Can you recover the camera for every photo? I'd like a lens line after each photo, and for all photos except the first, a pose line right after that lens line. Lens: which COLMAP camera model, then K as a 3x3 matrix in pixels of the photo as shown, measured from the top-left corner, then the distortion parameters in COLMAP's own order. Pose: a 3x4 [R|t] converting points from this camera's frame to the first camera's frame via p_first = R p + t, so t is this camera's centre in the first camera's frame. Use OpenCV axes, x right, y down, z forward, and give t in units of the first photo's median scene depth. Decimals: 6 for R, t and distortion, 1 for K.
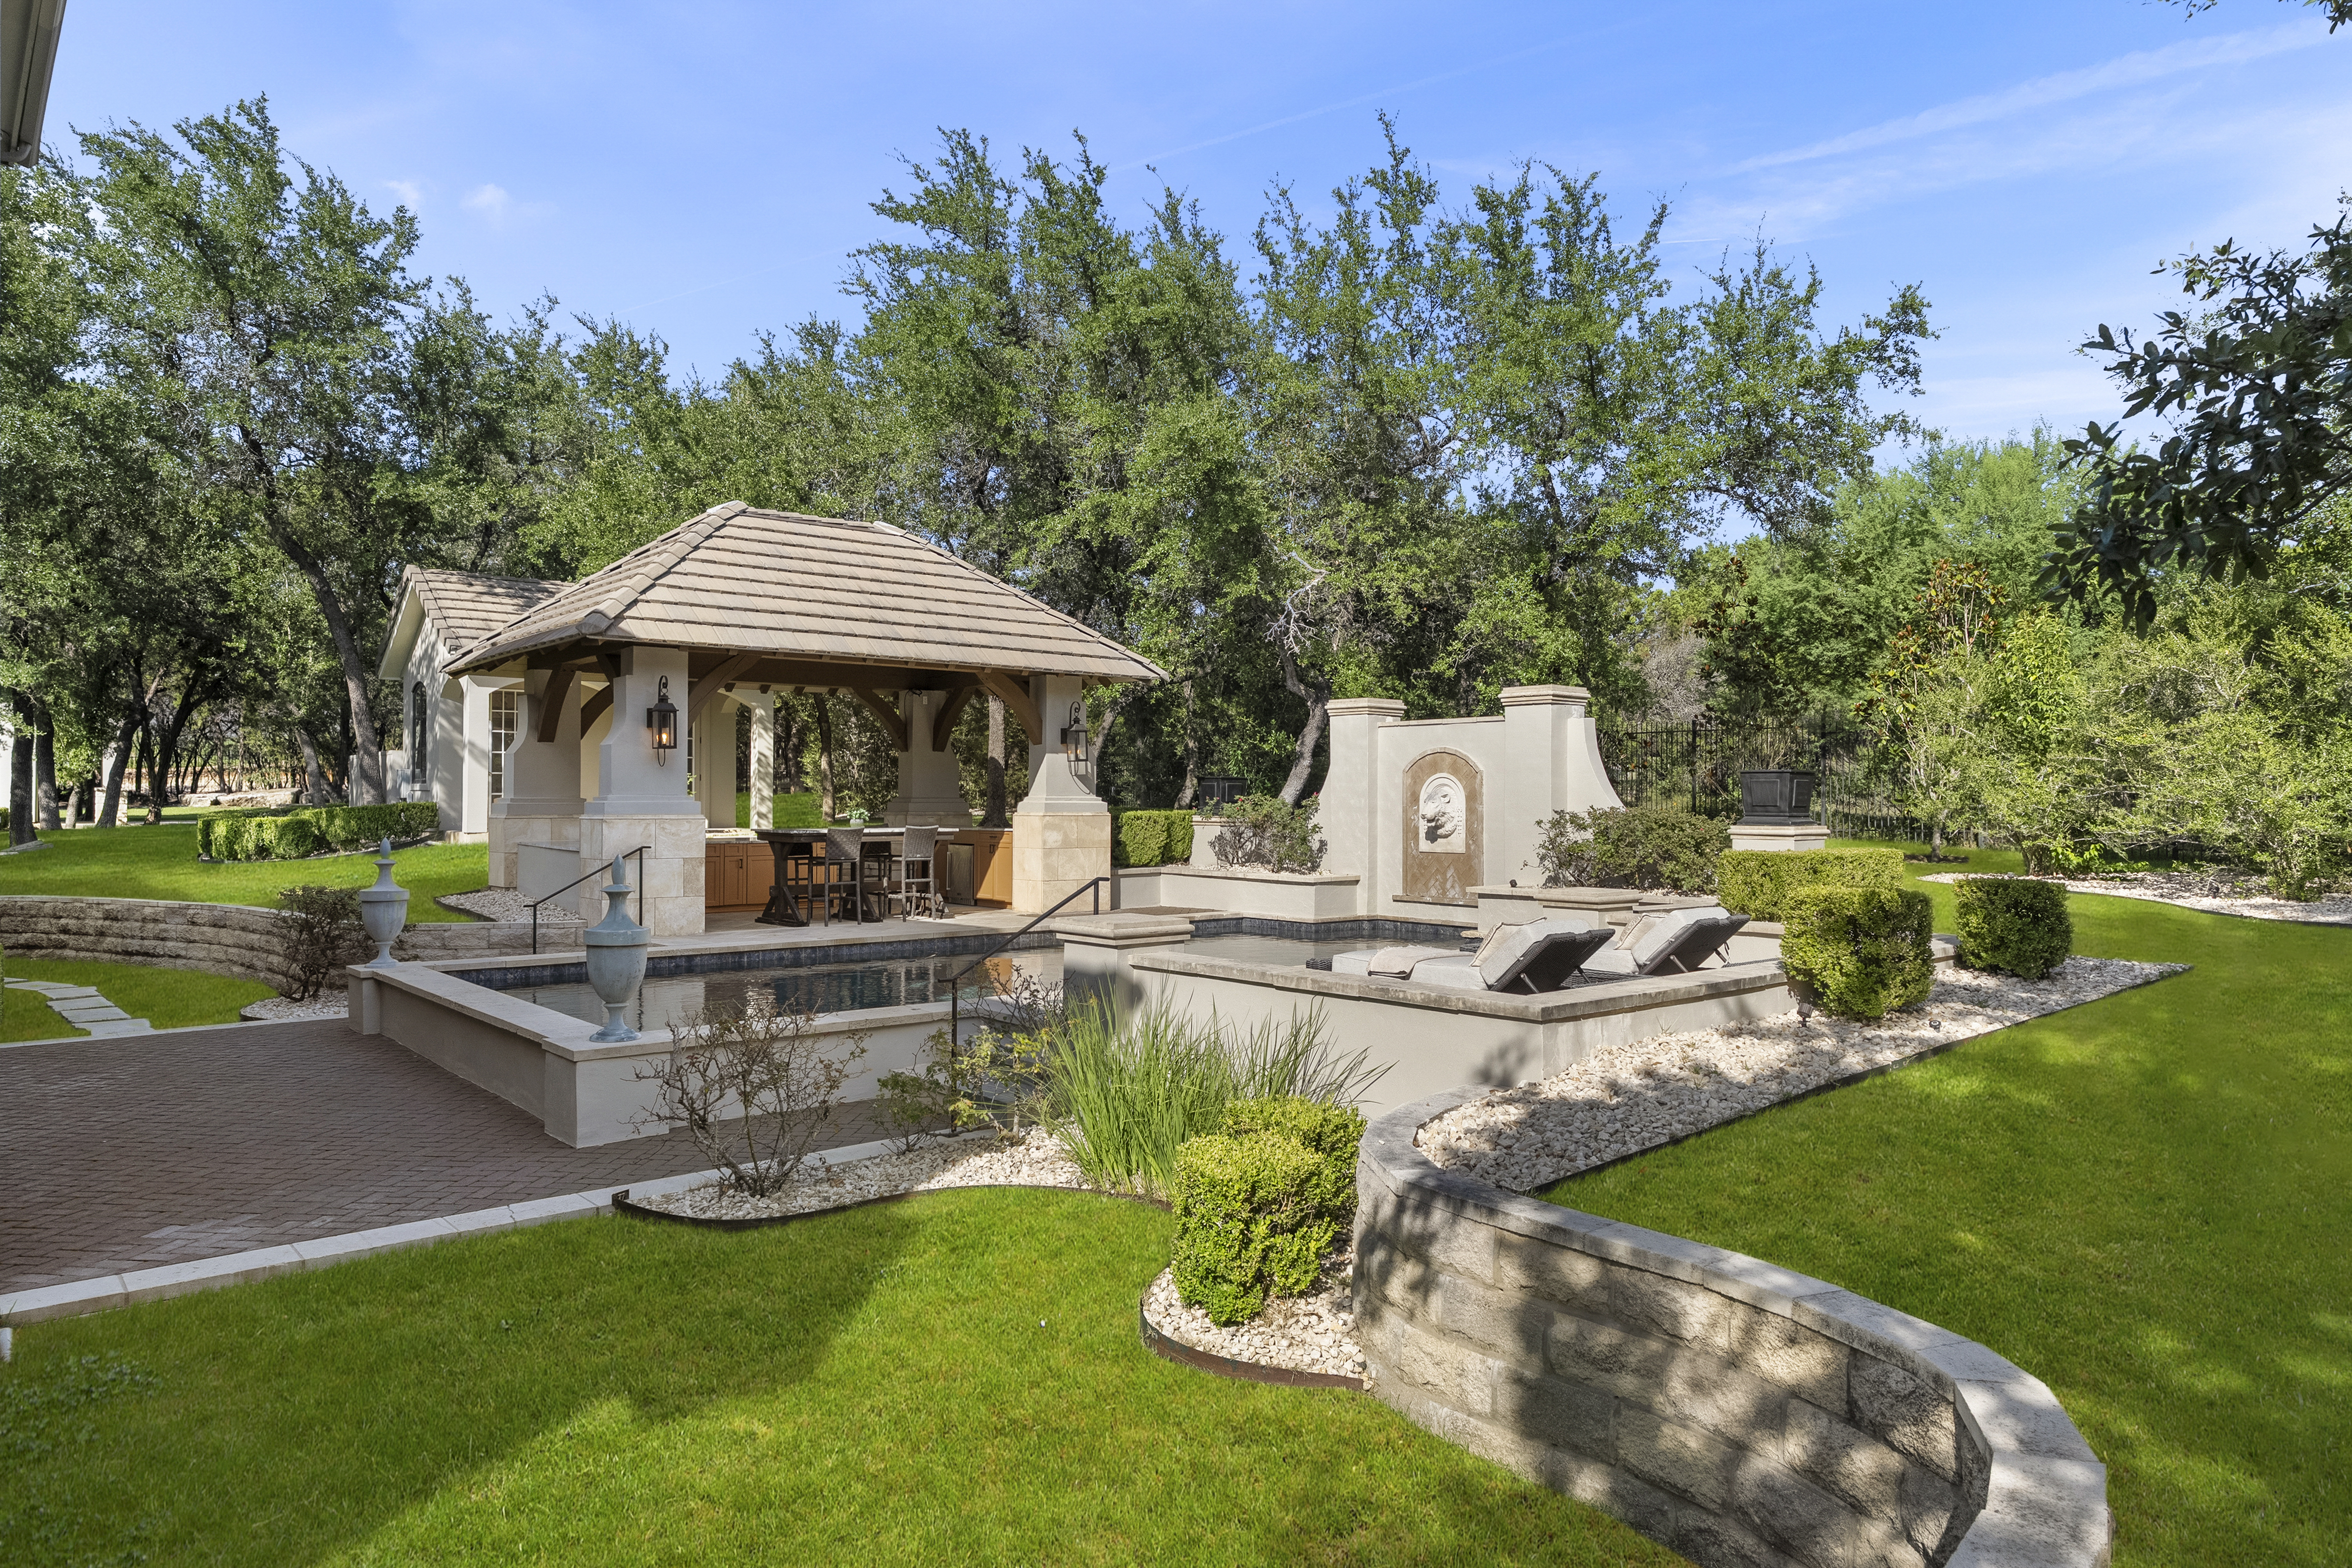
lens RADIAL K [[1506.6, 0, 1180.8], [0, 1506.6, 793.5], [0, 0, 1]] dist [0.001531, 0.000502]
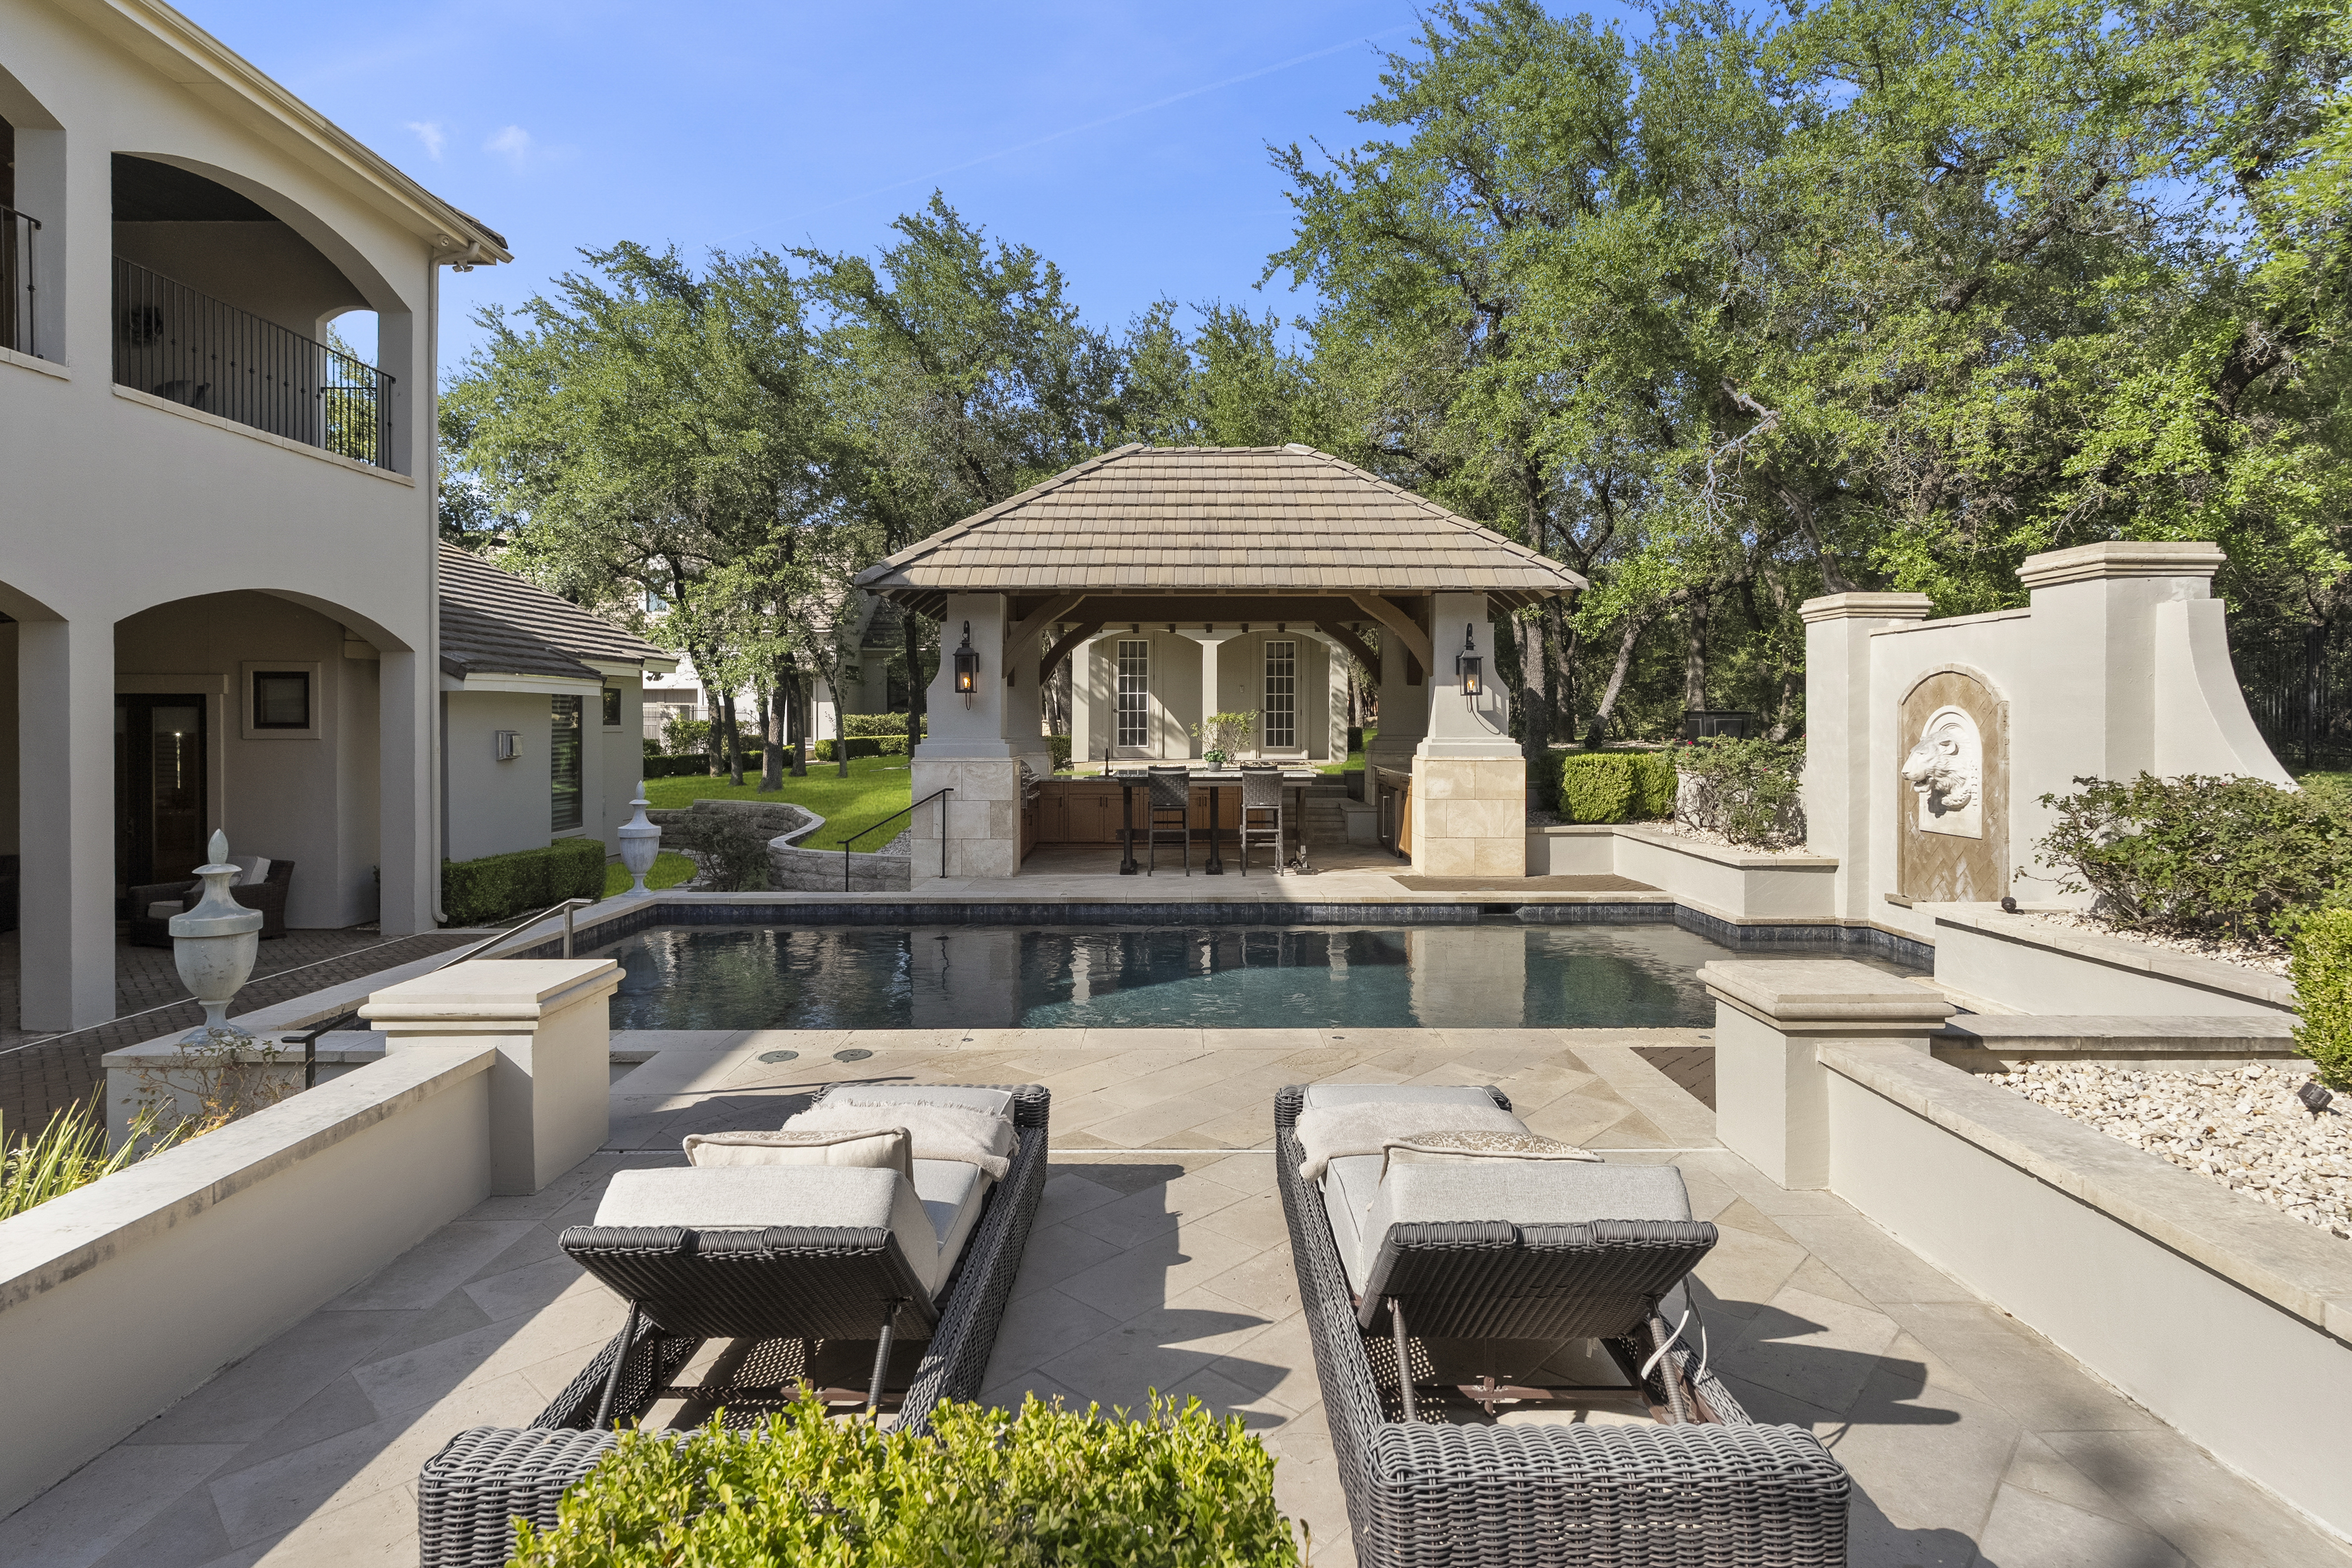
lens RADIAL K [[1192.0, 0, 1171.0], [0, 1192.0, 729.7], [0, 0, 1]] dist [-0.002137, -0.001161]
pose [[0.756624, 0.001689, -0.653848, 0.241693], [0.006579, 0.999926, 0.010195, -0.010327], [0.653817, -0.012016, 0.756558, 0.407560]]
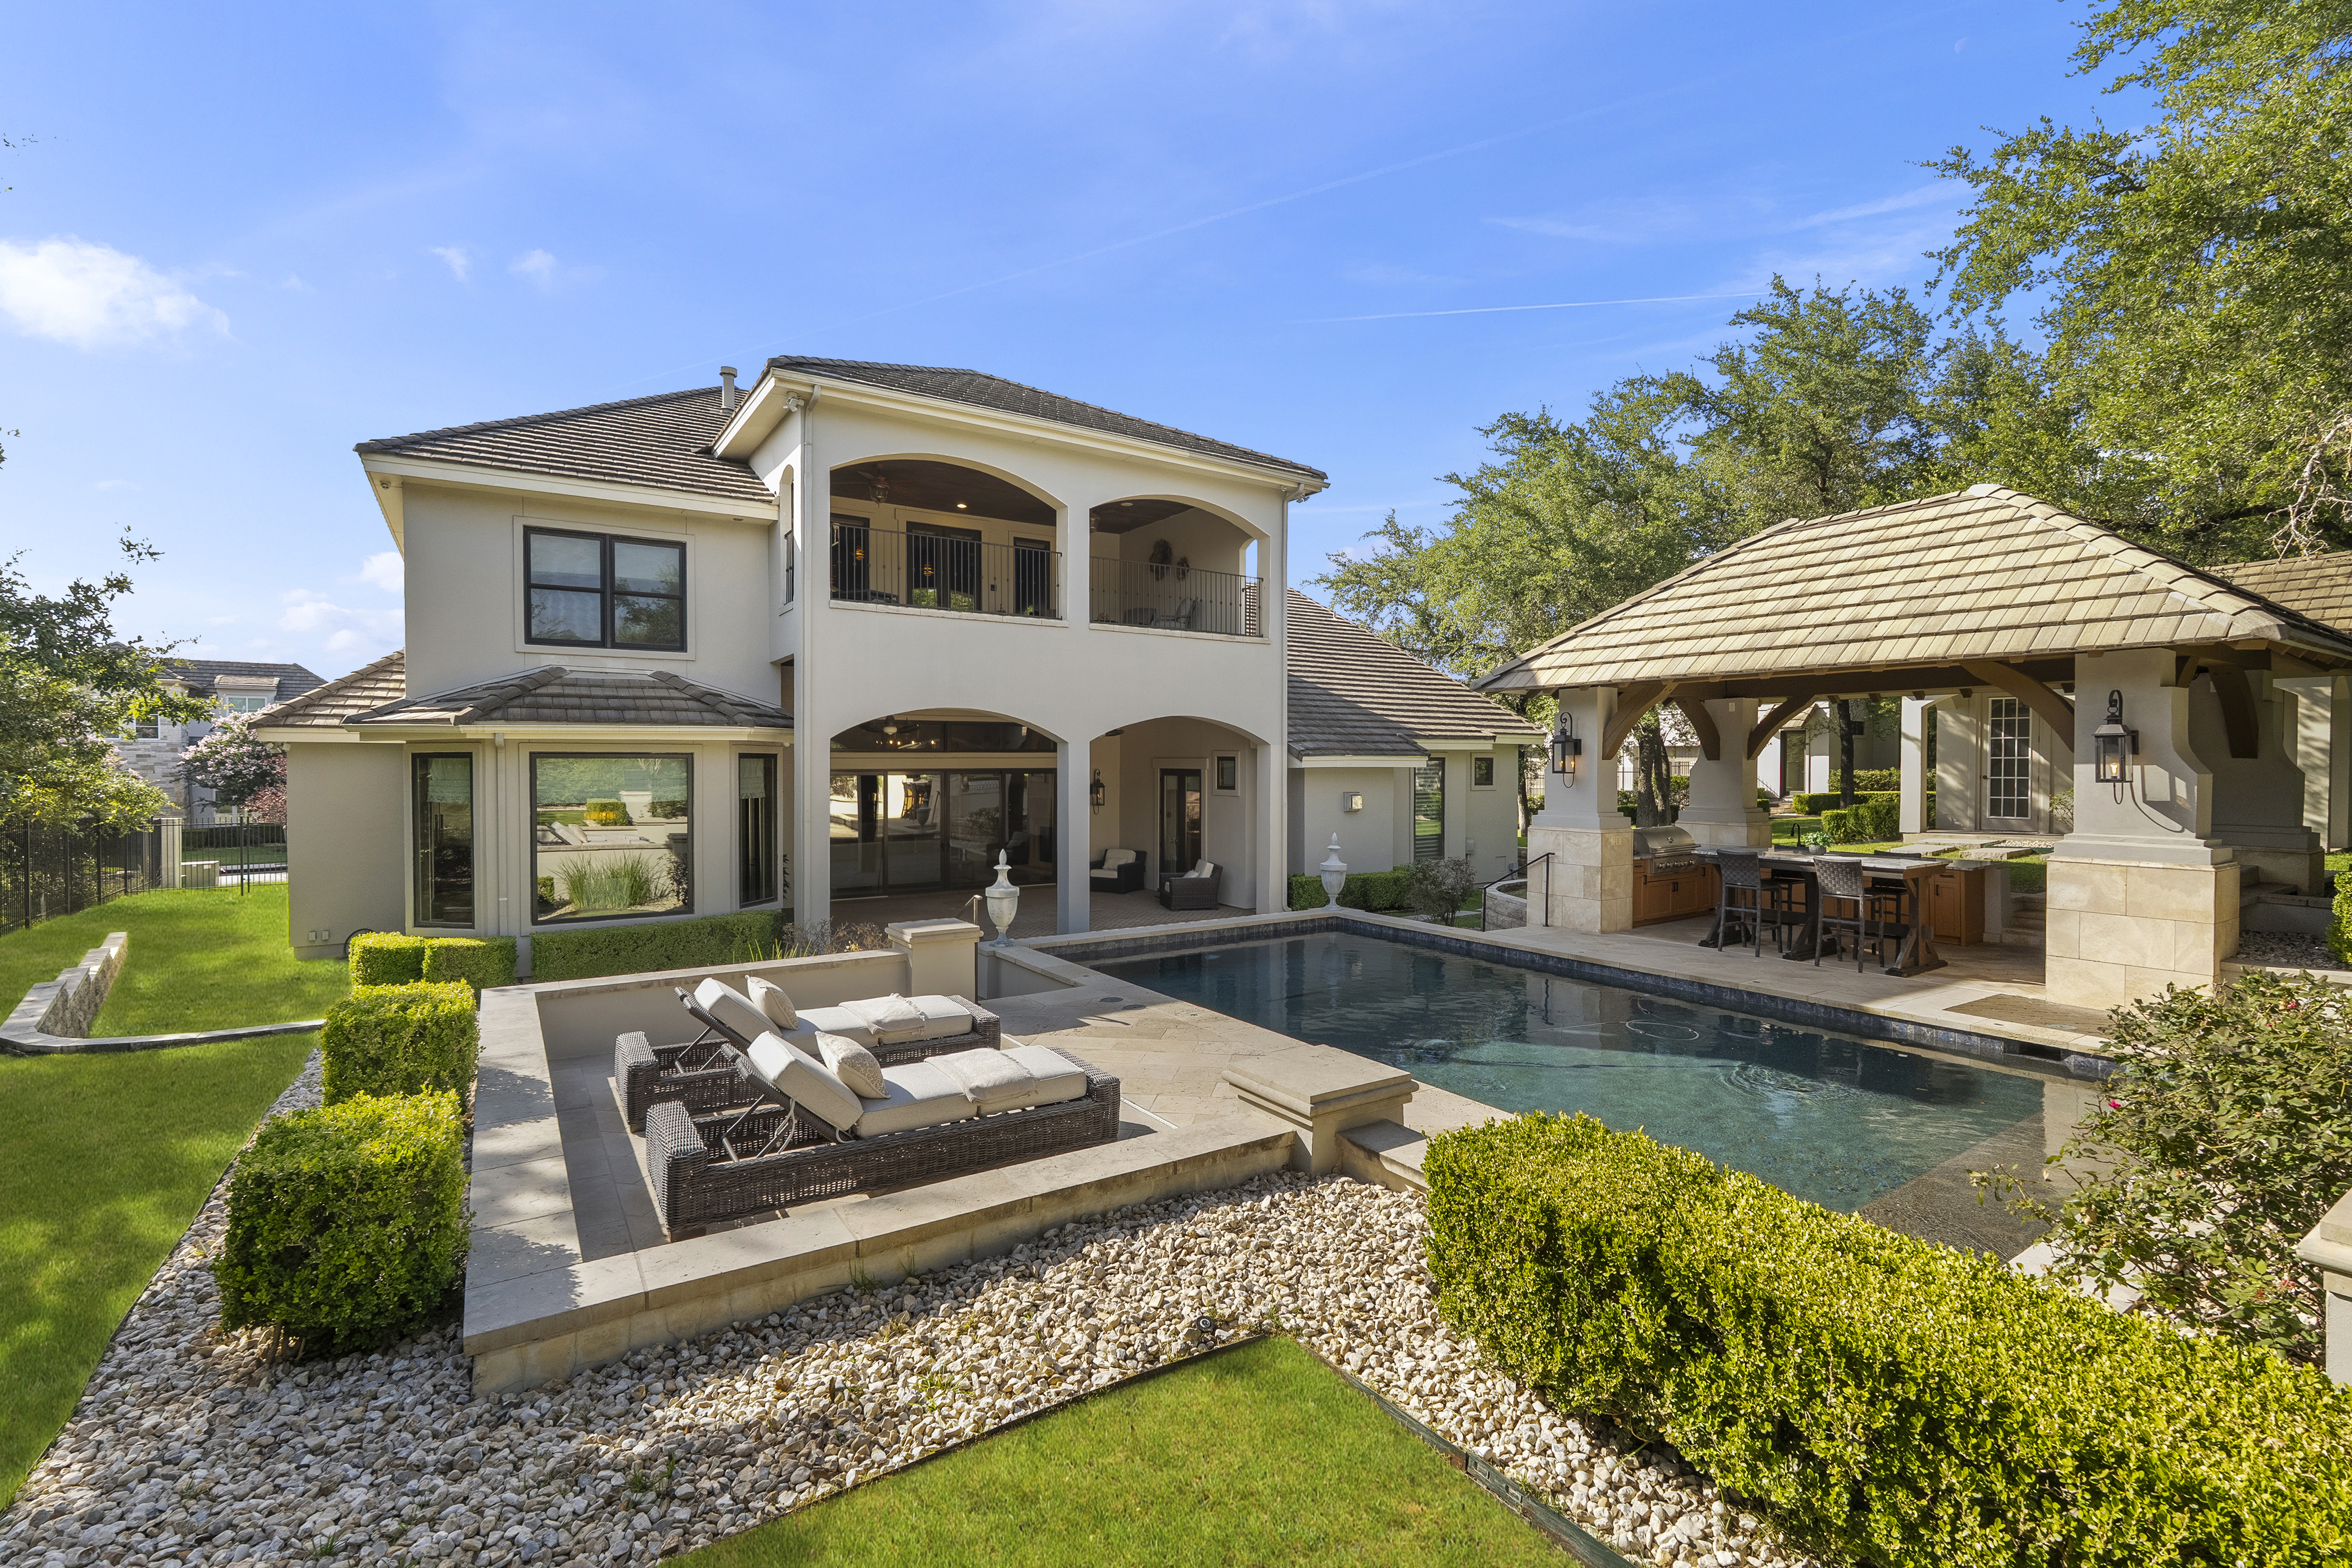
lens RADIAL K [[1041.2, 0, 1169.8], [0, 1041.2, 770.0], [0, 0, 1]] dist [0.001976, 0.000053]
pose [[-0.131763, 0.004550, -0.991271, 0.442541], [0.005213, 0.999979, 0.003897, -0.031251], [0.991268, -0.004654, -0.131784, 0.673606]]
